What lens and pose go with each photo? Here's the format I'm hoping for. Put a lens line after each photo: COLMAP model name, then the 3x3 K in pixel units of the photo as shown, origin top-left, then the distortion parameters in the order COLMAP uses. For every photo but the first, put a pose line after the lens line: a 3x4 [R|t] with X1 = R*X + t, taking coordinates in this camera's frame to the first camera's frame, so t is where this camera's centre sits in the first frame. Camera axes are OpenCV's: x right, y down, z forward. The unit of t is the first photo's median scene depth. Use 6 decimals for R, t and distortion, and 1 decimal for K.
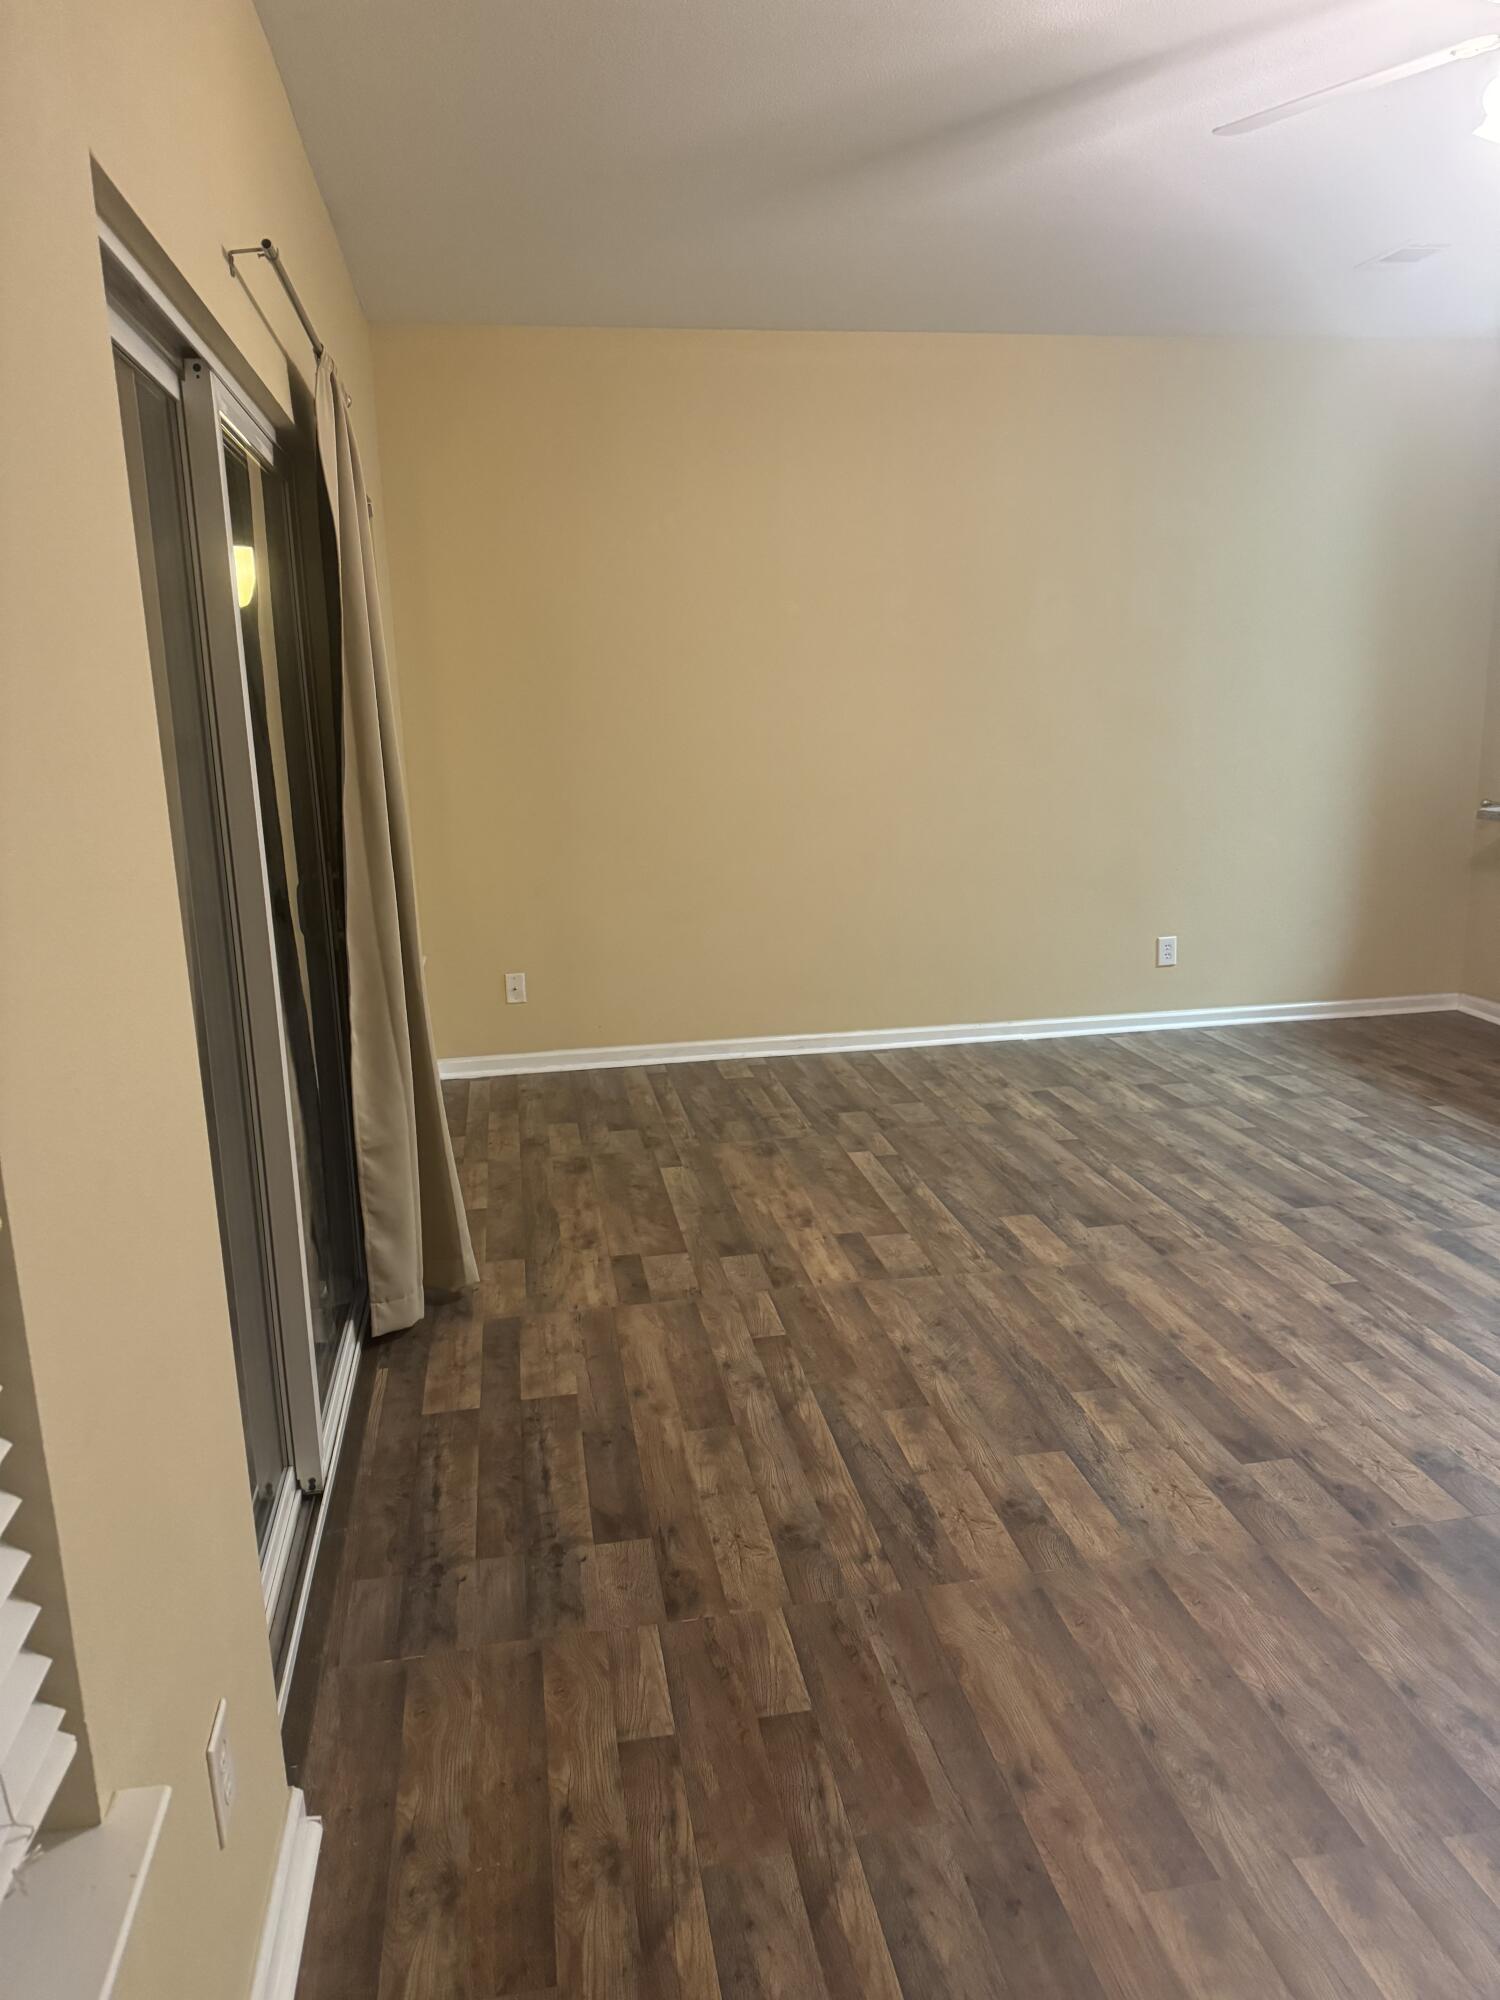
lens RADIAL K [[1397.9, 0, 718.6], [0, 1397.9, 996.8], [0, 0, 1]] dist [0.056066, -0.068752]
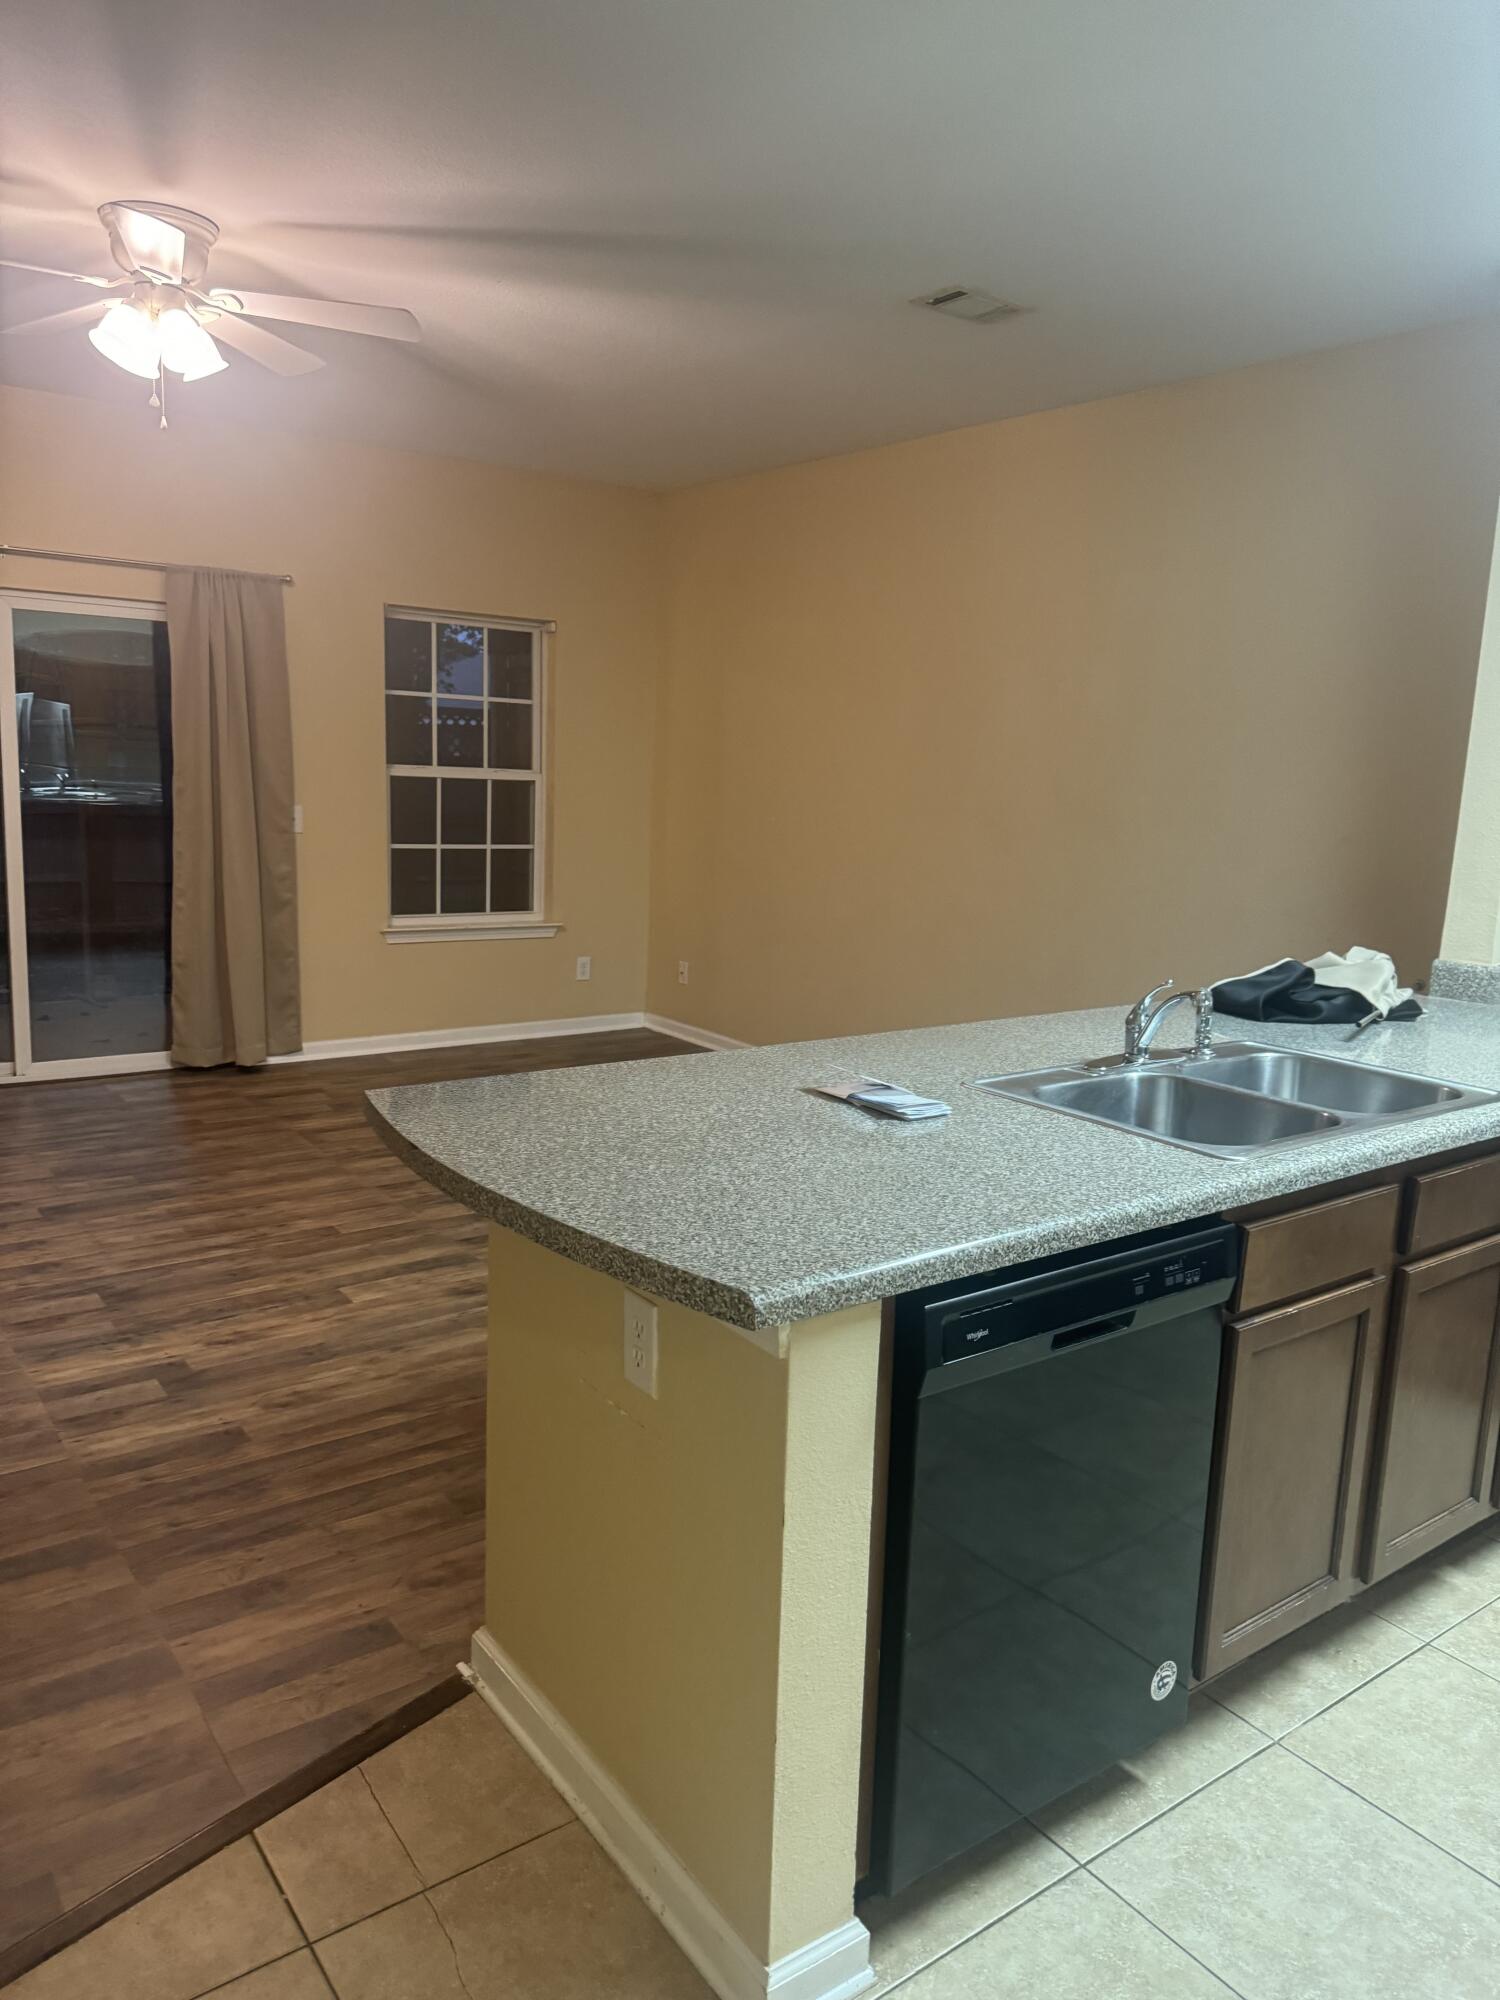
lens RADIAL K [[1397.9, 0, 737.7], [0, 1397.9, 992.8], [0, 0, 1]] dist [0.056066, -0.068752]
pose [[0.466452, 0.200596, -0.861501, 1.237436], [-0.240637, 0.965991, 0.094635, -0.152470], [0.851185, 0.163166, 0.498859, 0.490953]]
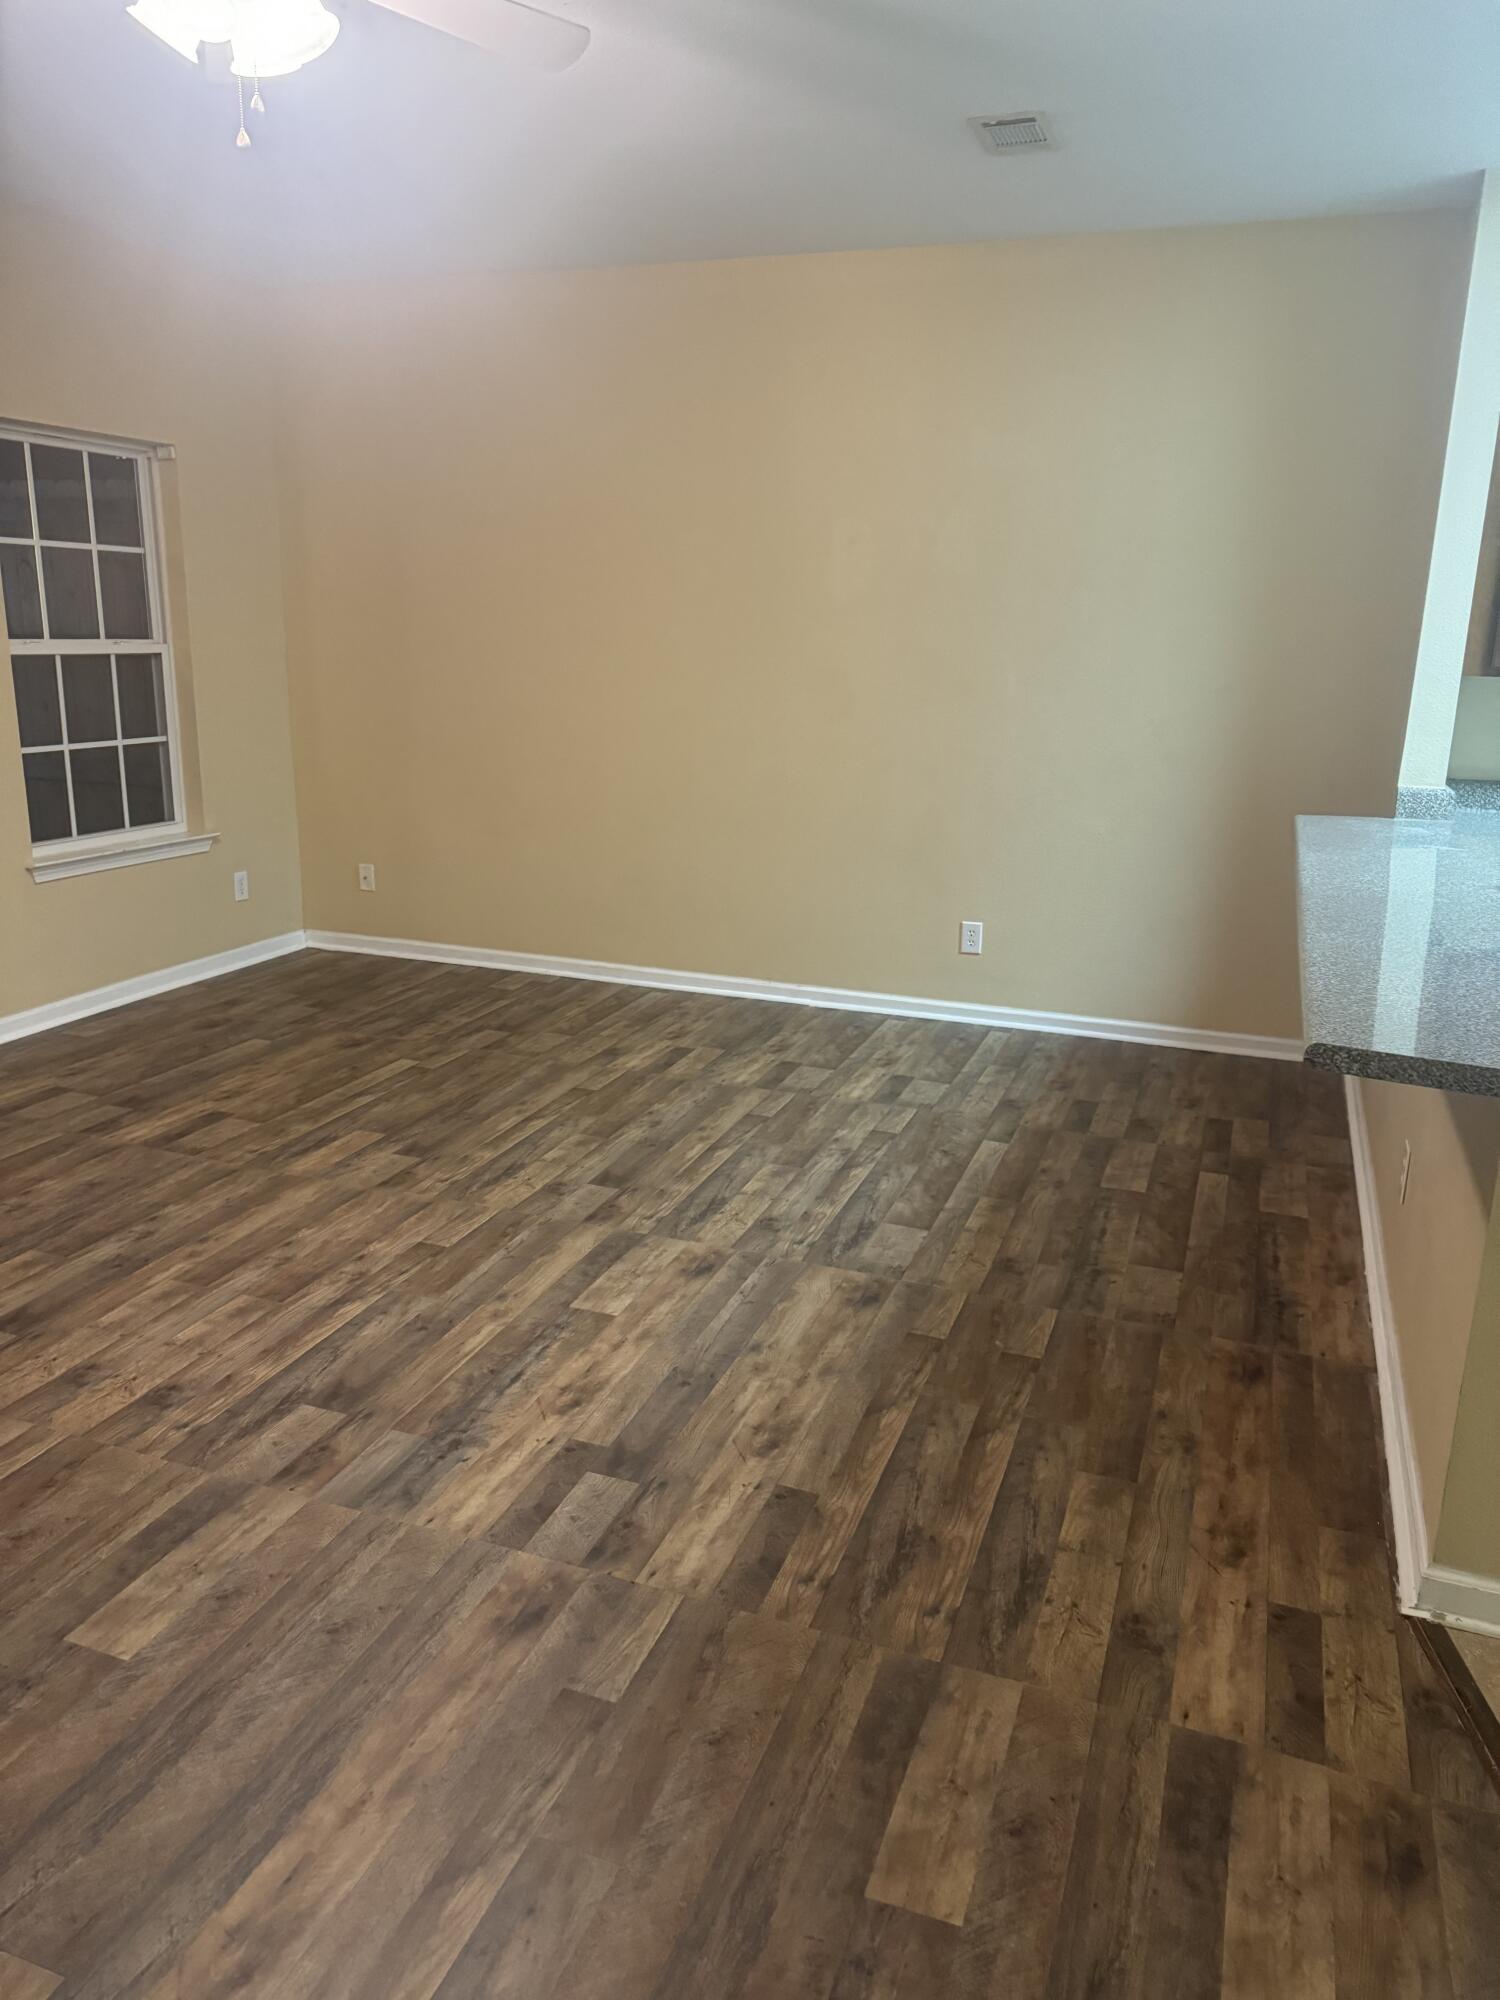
lens RADIAL K [[1397.9, 0, 743.5], [0, 1397.9, 1000.5], [0, 0, 1]] dist [0.056066, -0.068752]
pose [[0.877788, 0.172211, -0.447025, 0.790914], [-0.149680, 0.985026, 0.085556, -0.062557], [0.455065, -0.008190, 0.890421, 0.169237]]
